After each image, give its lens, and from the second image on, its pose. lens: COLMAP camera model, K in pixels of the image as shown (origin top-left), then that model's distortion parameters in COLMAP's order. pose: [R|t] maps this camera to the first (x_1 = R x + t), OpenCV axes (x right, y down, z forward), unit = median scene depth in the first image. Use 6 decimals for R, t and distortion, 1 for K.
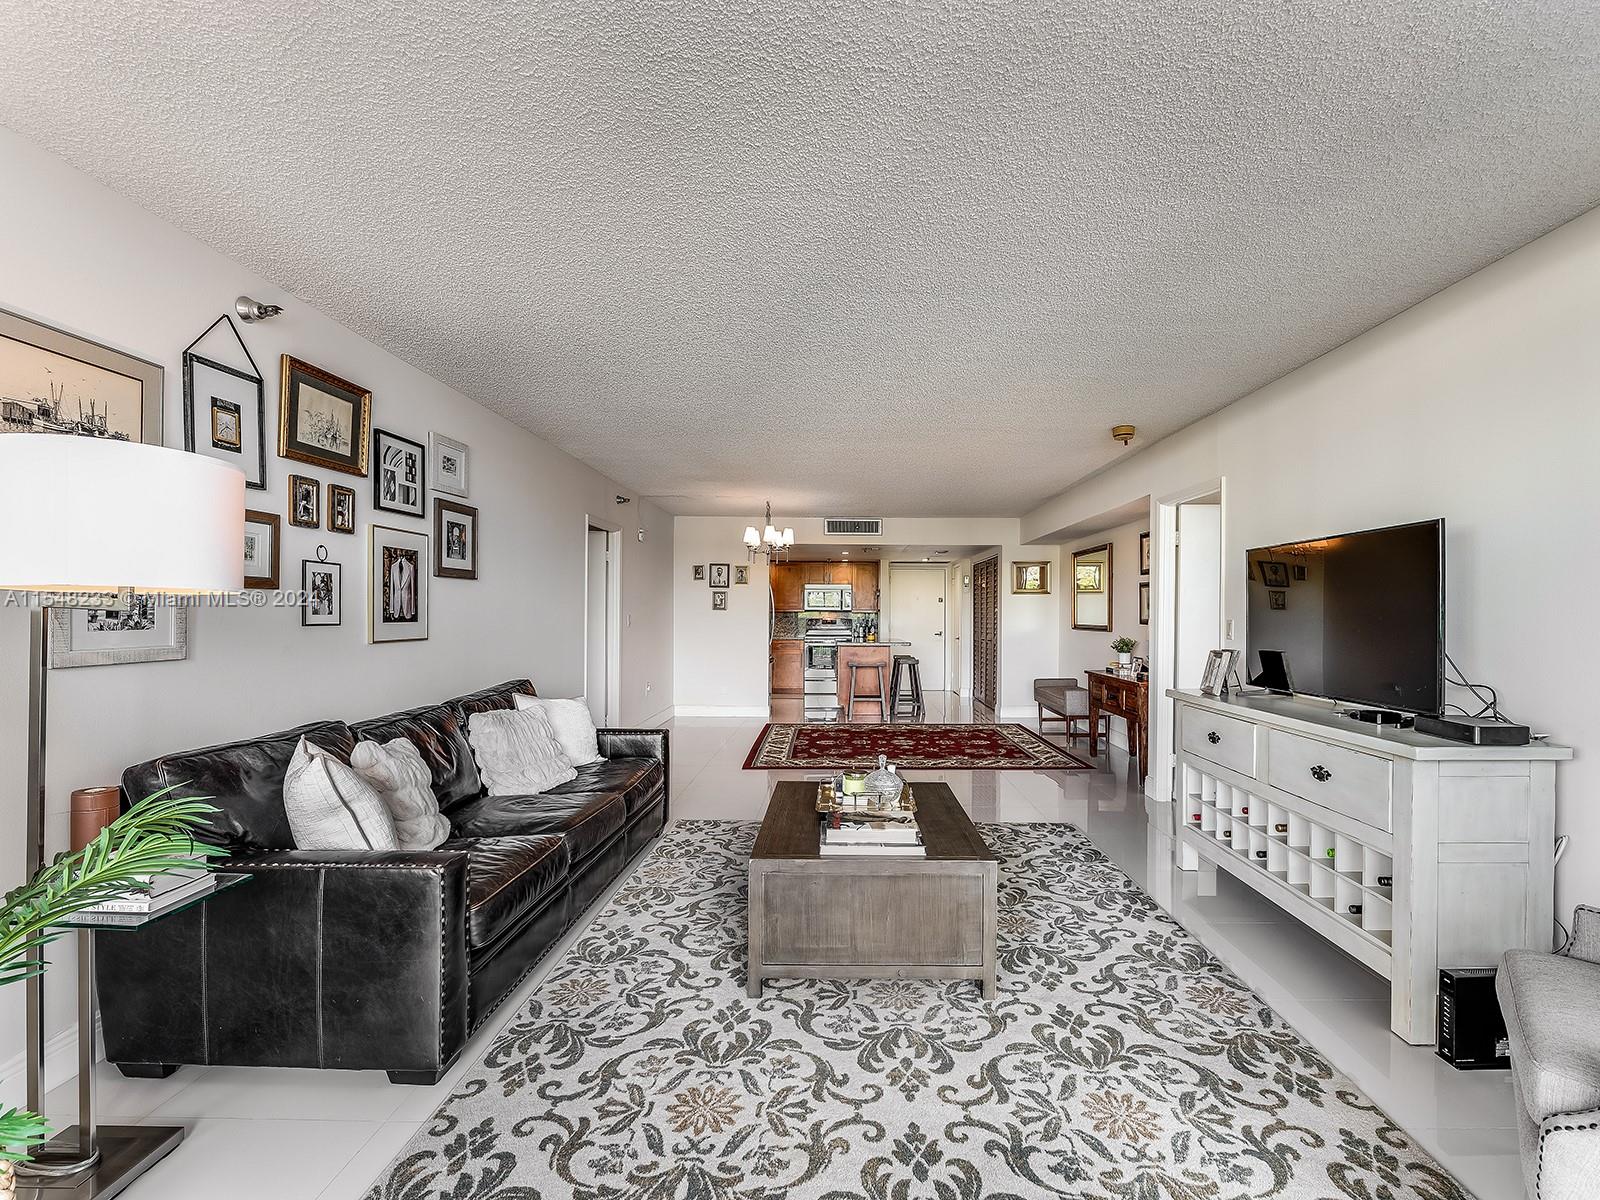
lens RADIAL K [[742.2, 0, 850.2], [0, 742.2, 624.1], [0, 0, 1]] dist [-0.002026, -0.000055]
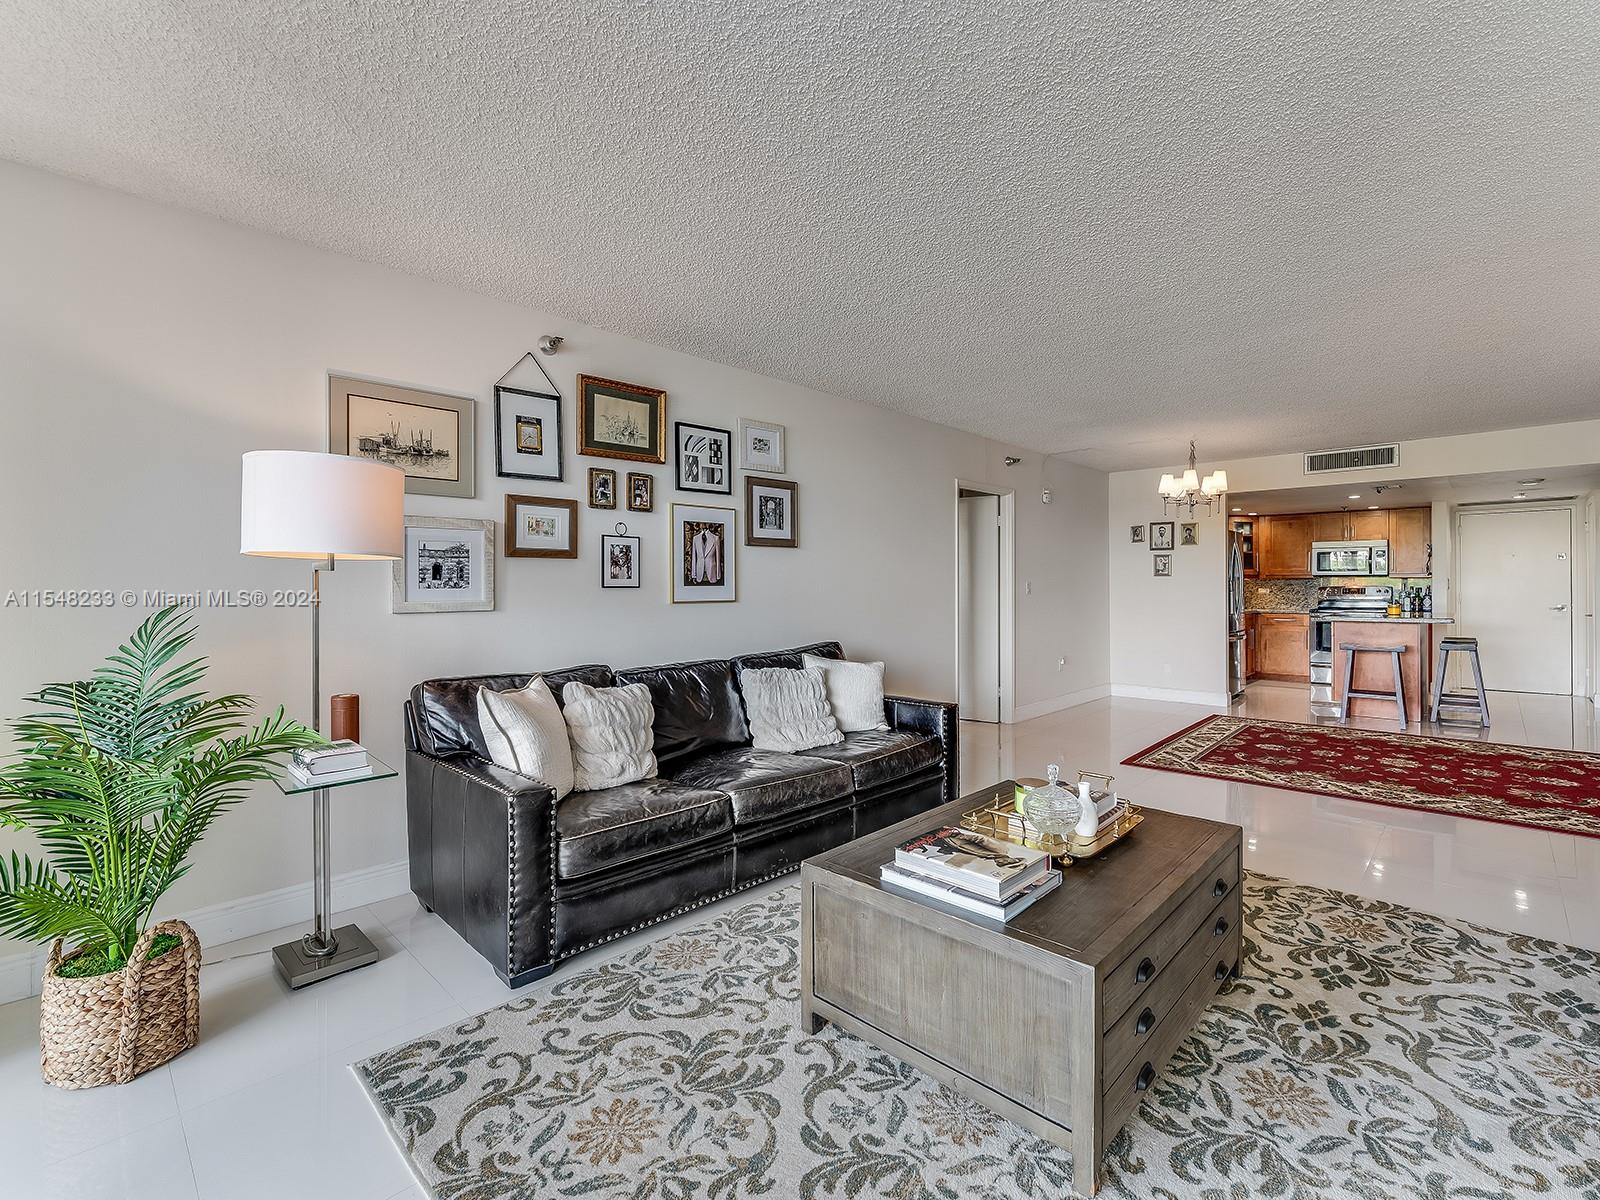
lens RADIAL K [[734.2, 0, 816.8], [0, 734.2, 589.7], [0, 0, 1]] dist [-0.006774, -0.000165]
pose [[0.722696, -0.006461, -0.691135, 0.332960], [-0.001113, 0.999944, -0.010511, 0.016139], [0.691165, 0.008365, 0.722649, 0.312640]]
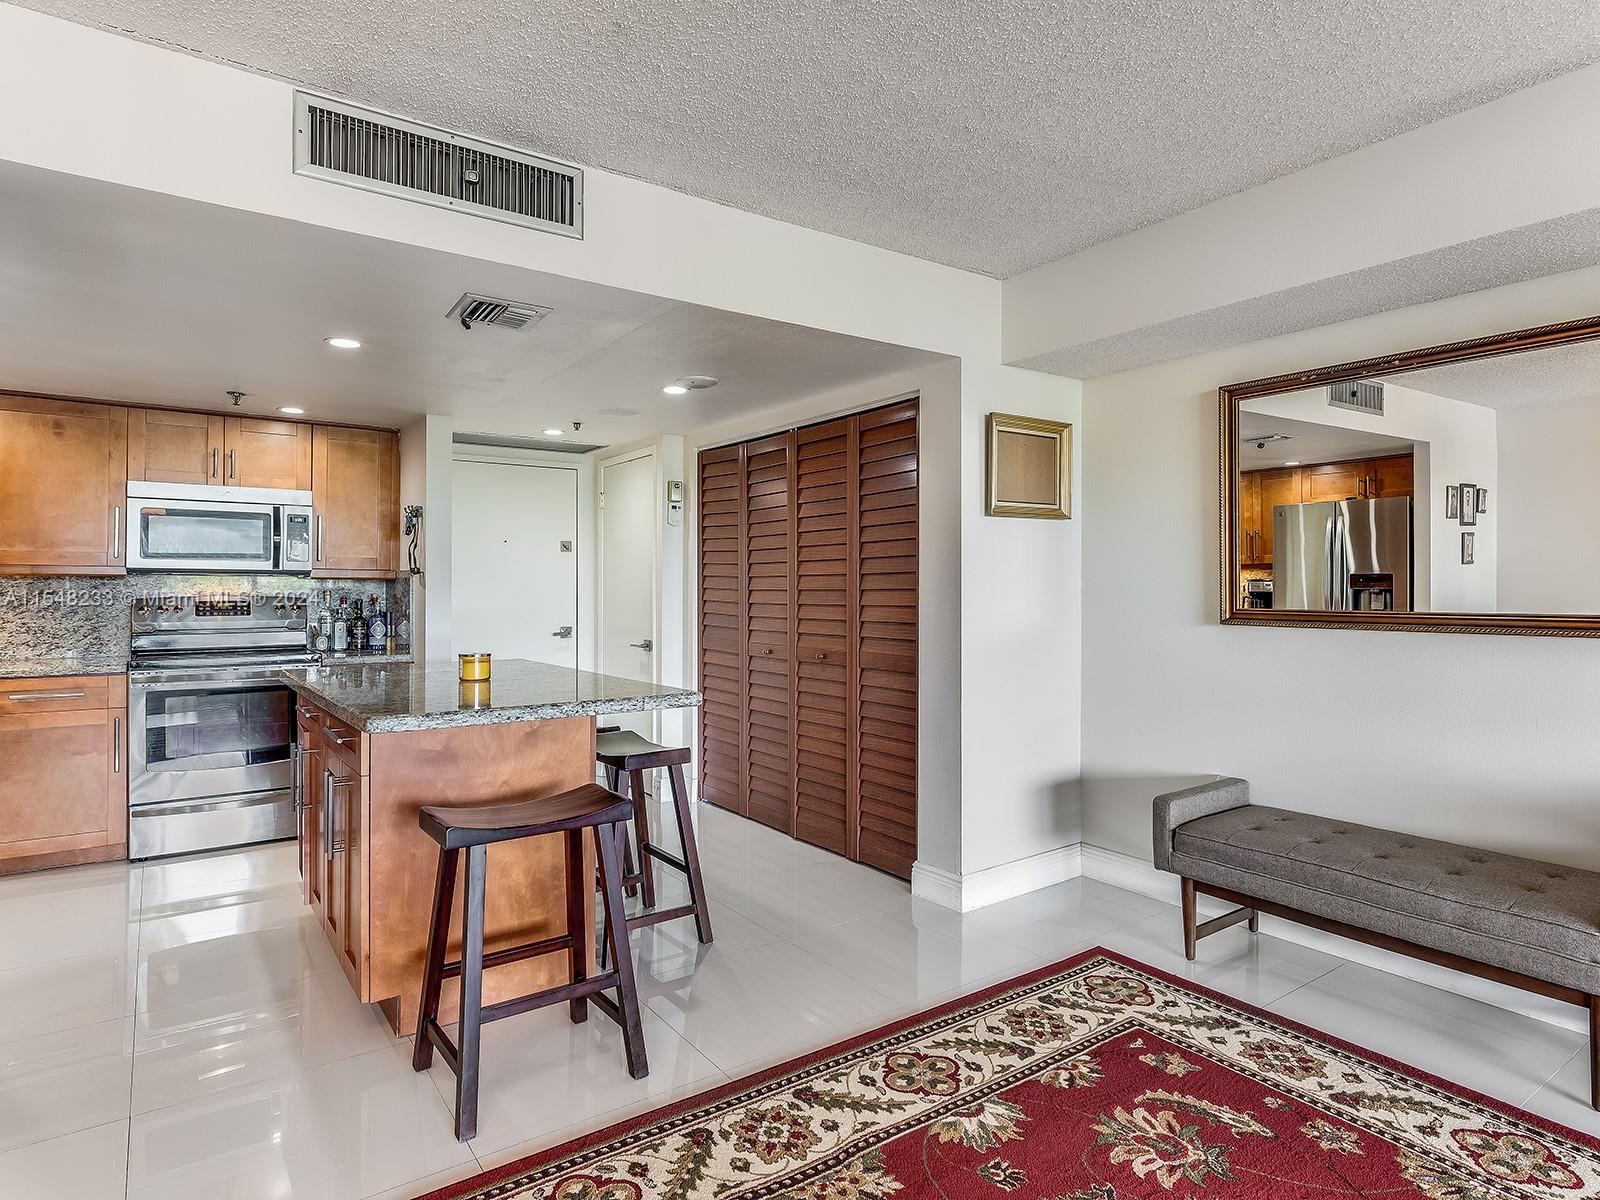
lens RADIAL K [[824.3, 0, 802.3], [0, 824.3, 584.9], [0, 0, 1]] dist [-0.003650, -0.000812]
pose [[0.793725, -0.001404, 0.608275, -0.166152], [0.009277, 0.999909, -0.009797, -0.024796], [-0.608206, 0.013419, 0.793666, 2.103558]]
